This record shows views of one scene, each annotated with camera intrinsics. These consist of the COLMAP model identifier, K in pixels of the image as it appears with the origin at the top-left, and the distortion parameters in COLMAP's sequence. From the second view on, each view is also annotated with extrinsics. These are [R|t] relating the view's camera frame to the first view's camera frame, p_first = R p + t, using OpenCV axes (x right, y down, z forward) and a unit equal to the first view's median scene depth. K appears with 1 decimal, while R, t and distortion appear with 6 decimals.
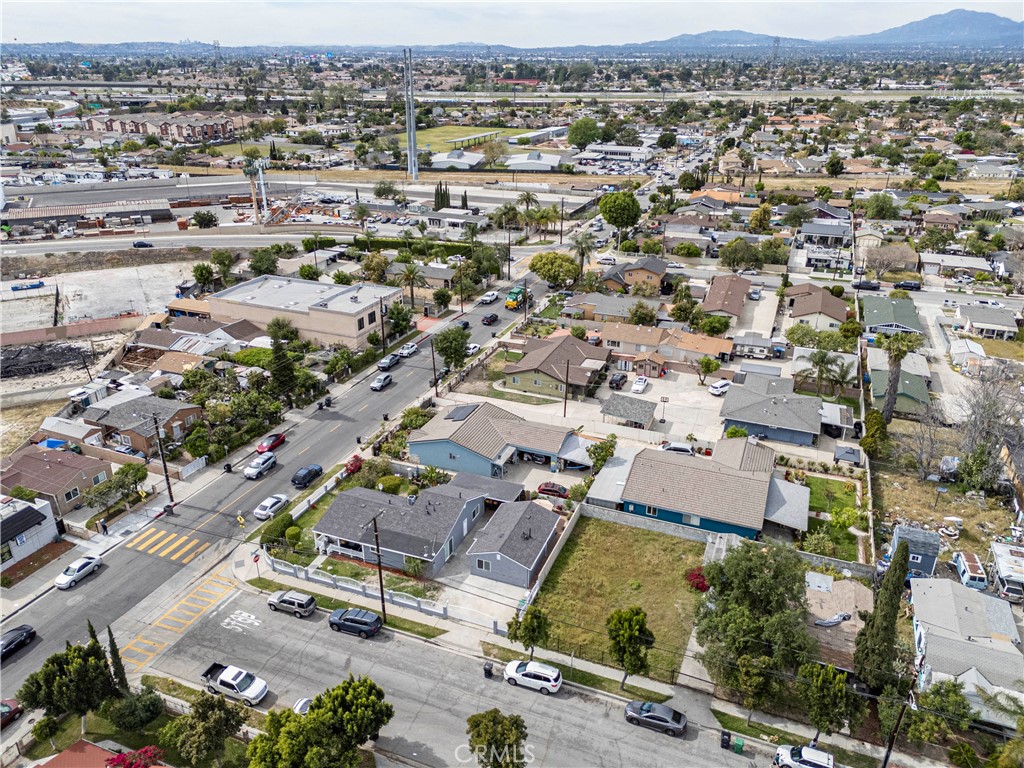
lens RADIAL K [[743.5, 0, 512.4], [0, 743.5, 386.5], [0, 0, 1]] dist [0.085248, -0.090956]
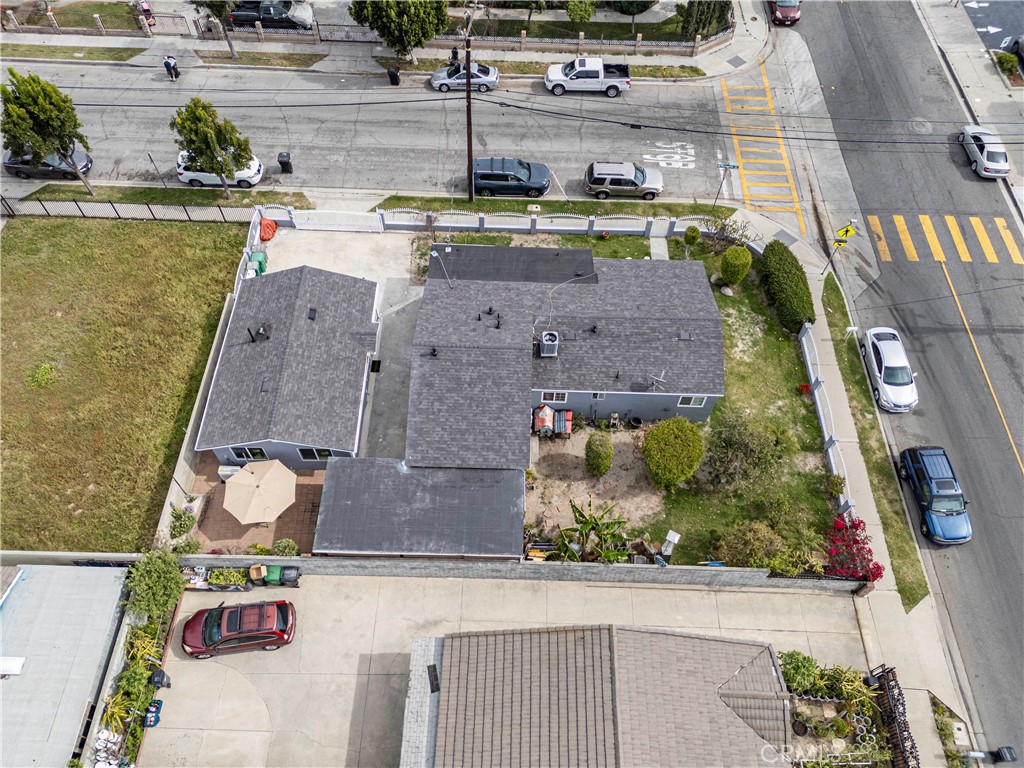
lens RADIAL K [[743.5, 0, 512.4], [0, 743.5, 386.5], [0, 0, 1]] dist [0.085248, -0.090956]
pose [[-0.936010, 0.281304, -0.211551, -0.016787], [-0.163800, 0.183853, 0.969210, -0.232121], [0.311537, 0.941842, -0.126011, 0.999802]]
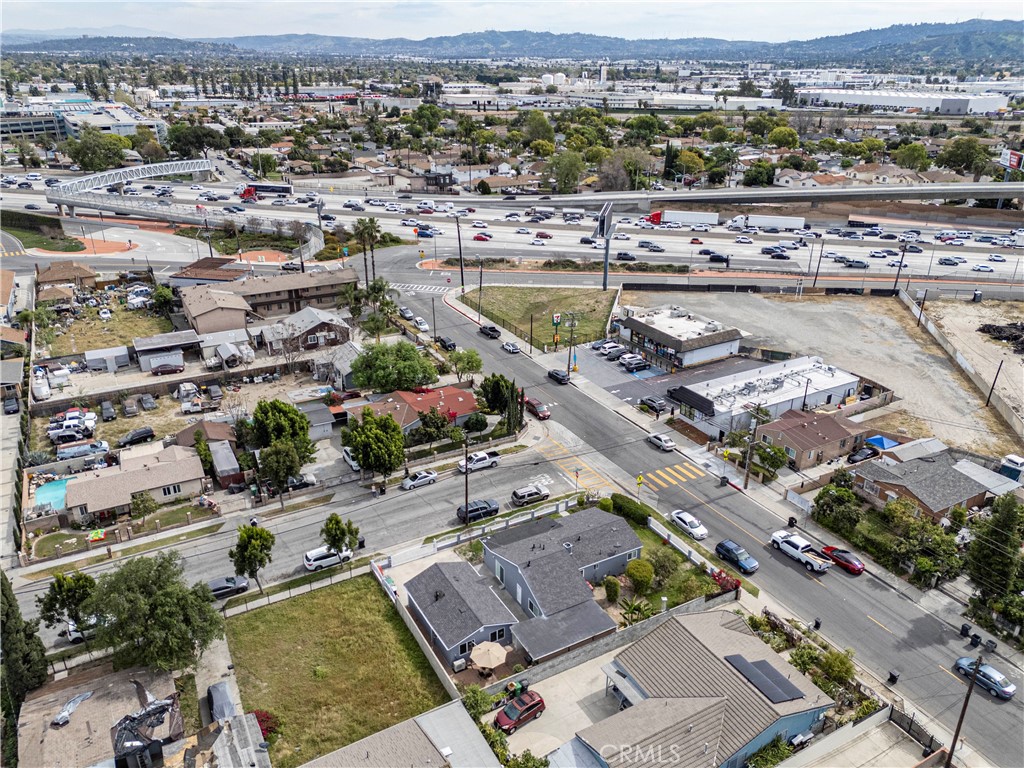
lens RADIAL K [[743.5, 0, 512.4], [0, 743.5, 386.5], [0, 0, 1]] dist [0.085248, -0.090956]
pose [[-0.628015, 0.302364, -0.717059, 0.462079], [-0.326899, 0.733690, 0.595681, -0.472445], [0.706211, 0.608503, -0.361926, 1.083611]]
